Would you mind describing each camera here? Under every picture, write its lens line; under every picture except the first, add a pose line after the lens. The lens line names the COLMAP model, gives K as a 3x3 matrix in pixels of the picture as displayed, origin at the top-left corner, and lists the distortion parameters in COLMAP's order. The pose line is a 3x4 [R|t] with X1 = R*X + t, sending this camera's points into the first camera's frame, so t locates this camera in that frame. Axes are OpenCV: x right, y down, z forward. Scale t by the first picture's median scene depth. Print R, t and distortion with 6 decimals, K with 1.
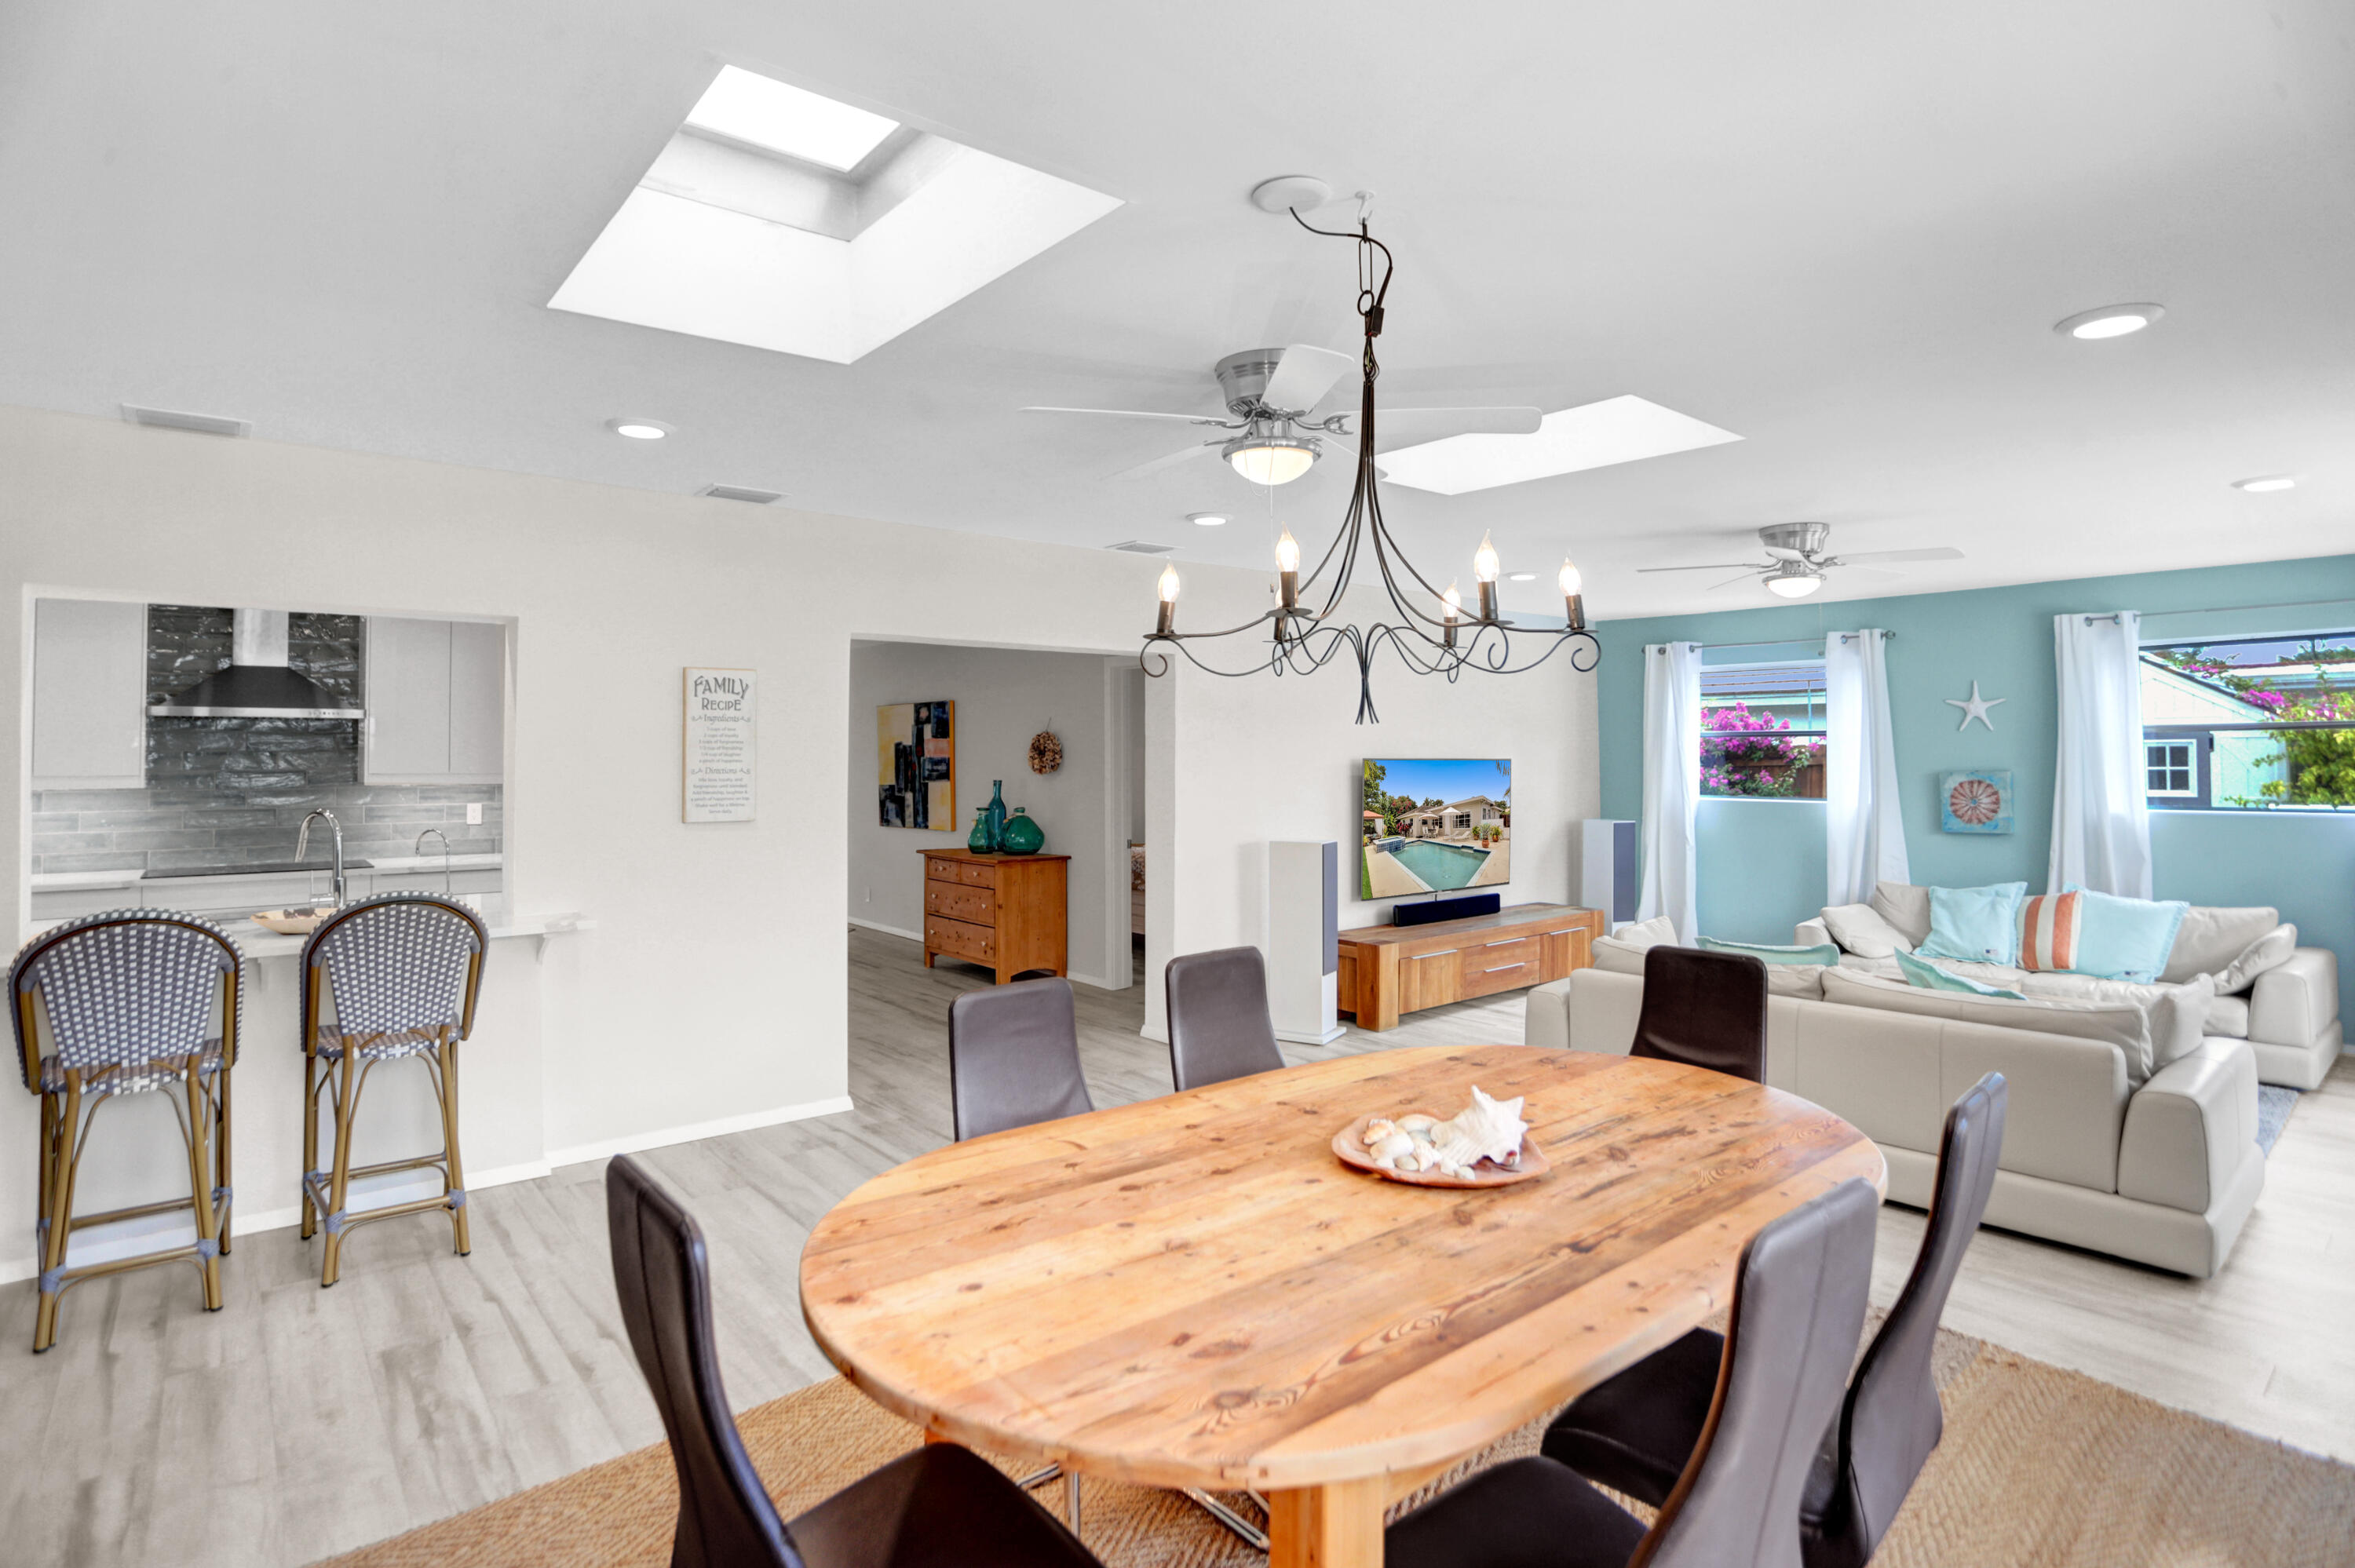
lens RADIAL K [[1179.6, 0, 1189.6], [0, 1179.6, 752.0], [0, 0, 1]] dist [-0.061871, 0.021360]
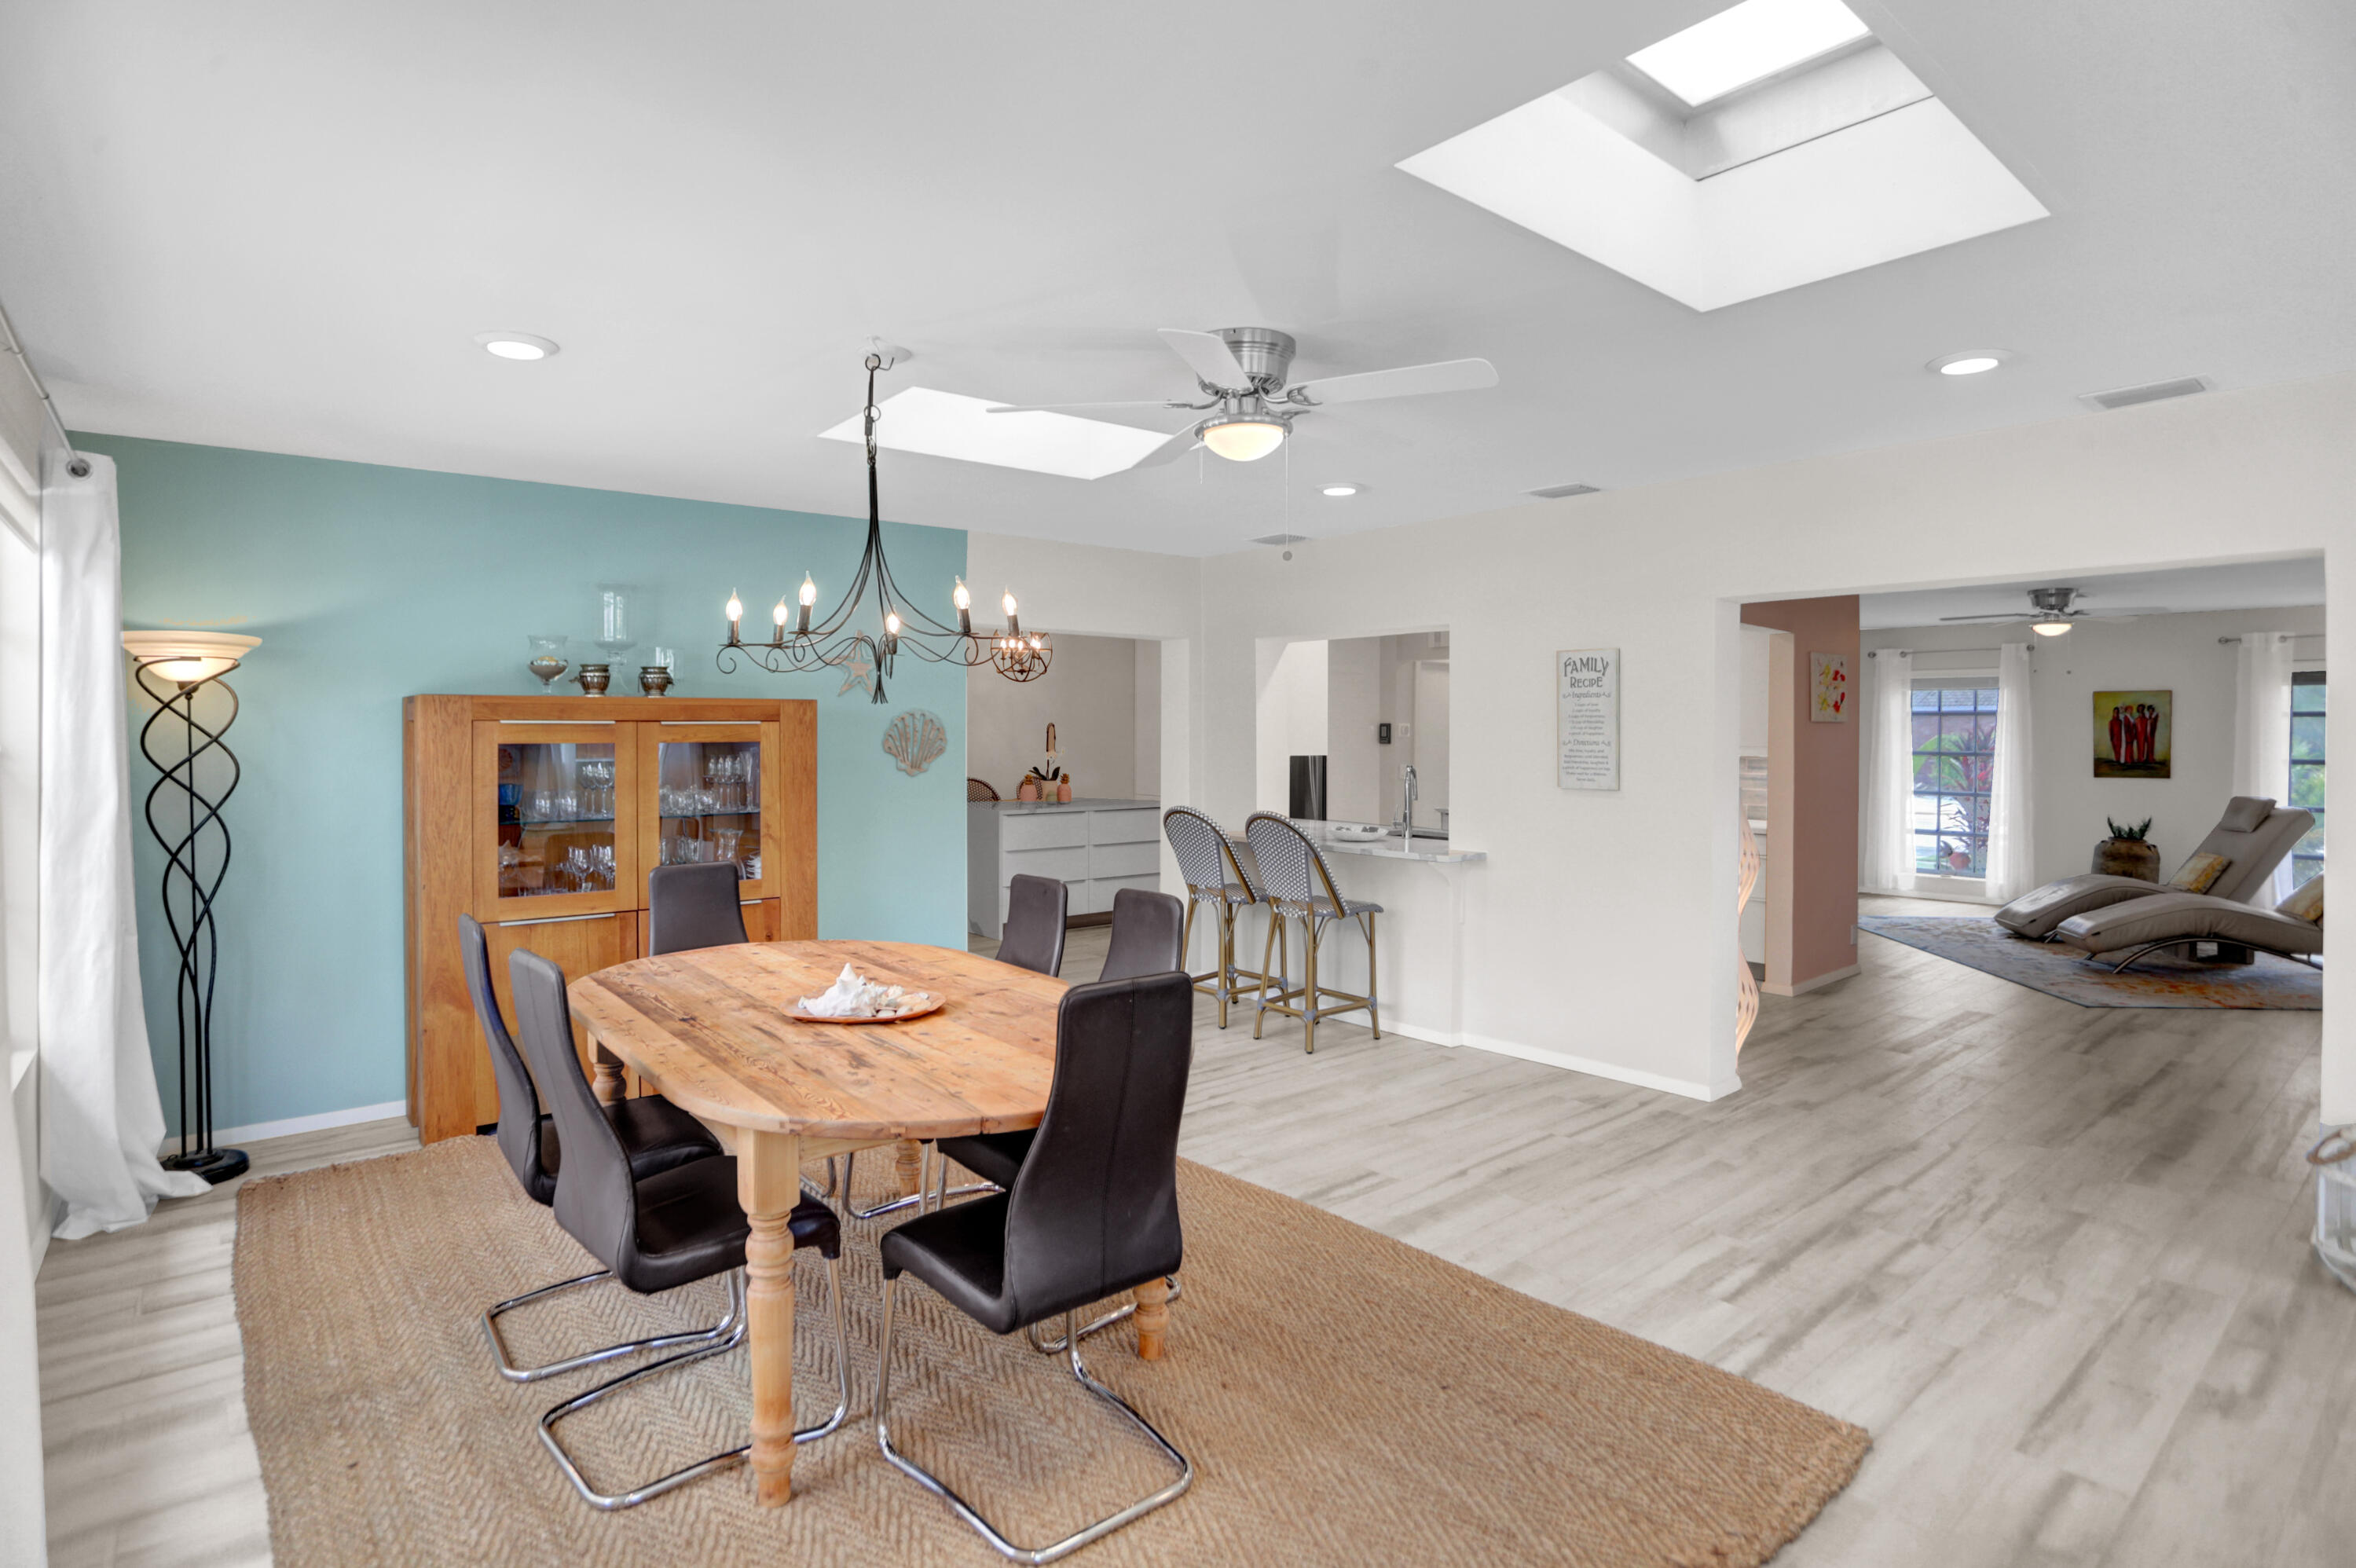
lens RADIAL K [[1180.3, 0, 1134.1], [0, 1180.3, 753.5], [0, 0, 1]] dist [-0.061871, 0.021360]
pose [[-0.009390, 0.020711, -0.999741, 0.474483], [0.001517, 0.999785, 0.020698, 0.001964], [0.999955, -0.001323, -0.009420, 0.394754]]
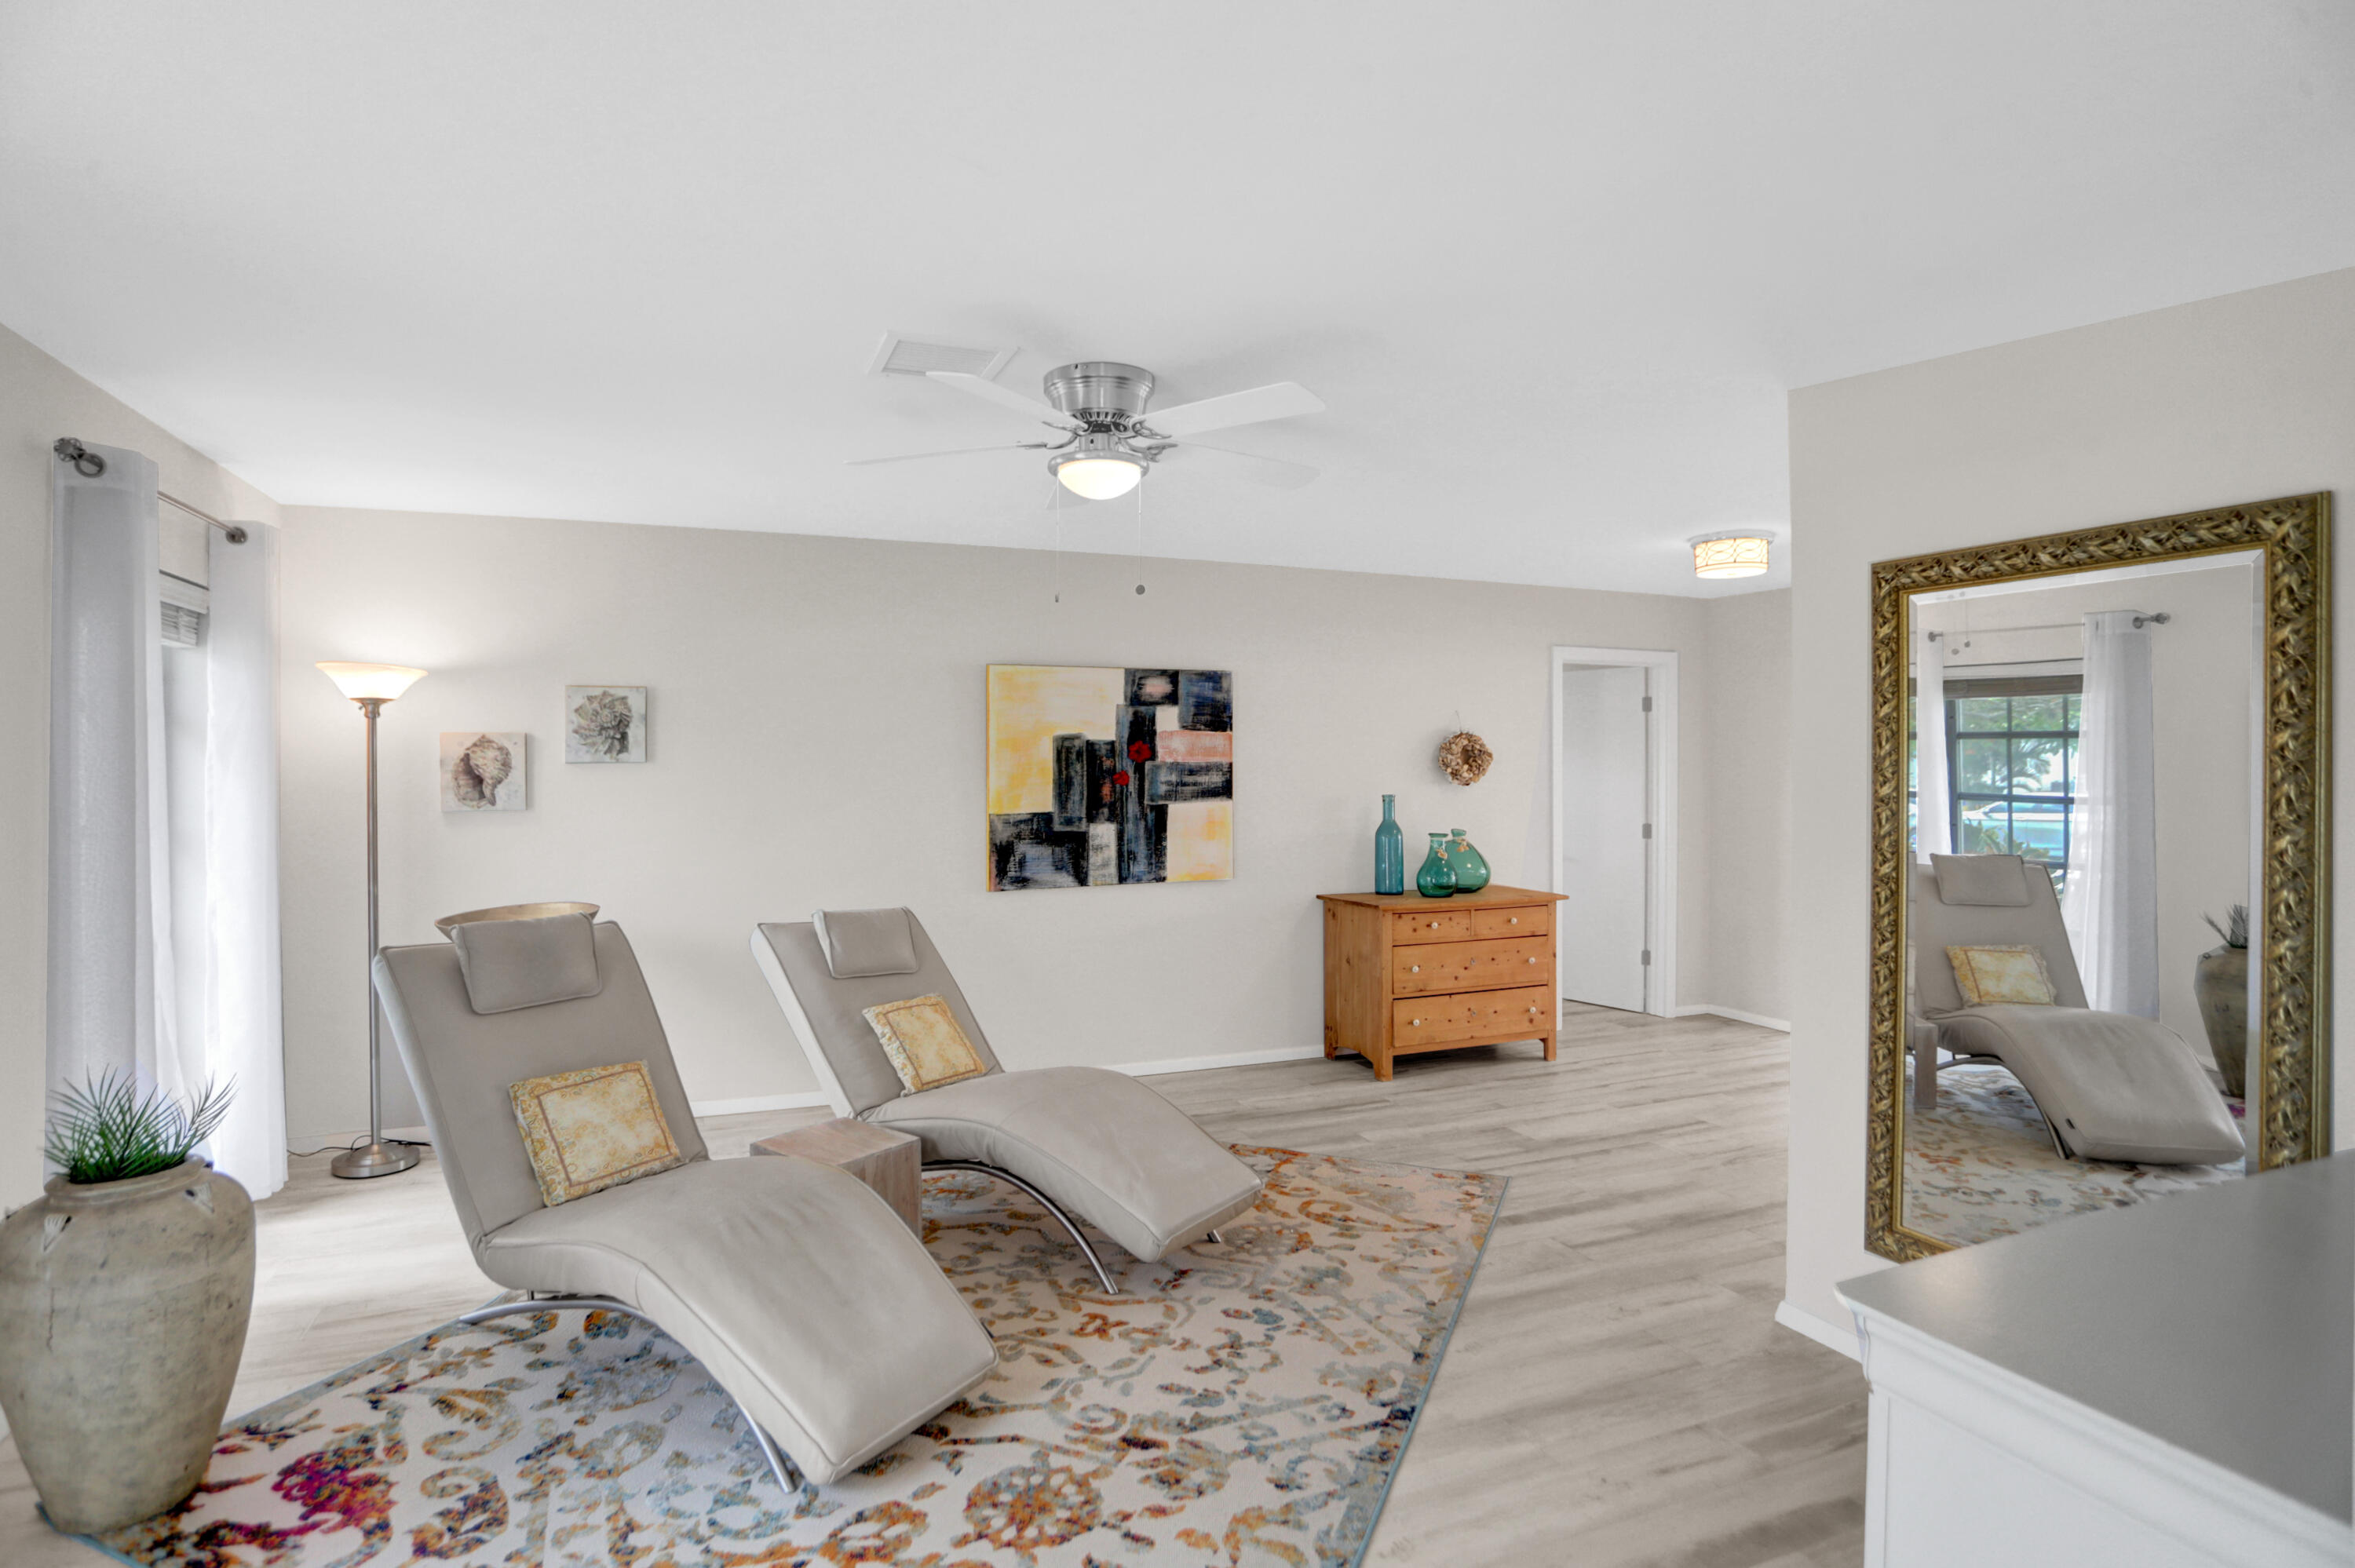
lens RADIAL K [[1179.6, 0, 1108.3], [0, 1179.6, 761.8], [0, 0, 1]] dist [-0.061871, 0.021360]
pose [[0.324990, 0.002340, 0.945714, -1.104895], [-0.009474, 0.999955, 0.000782, 0.005959], [-0.945670, -0.009214, 0.324998, 1.157594]]
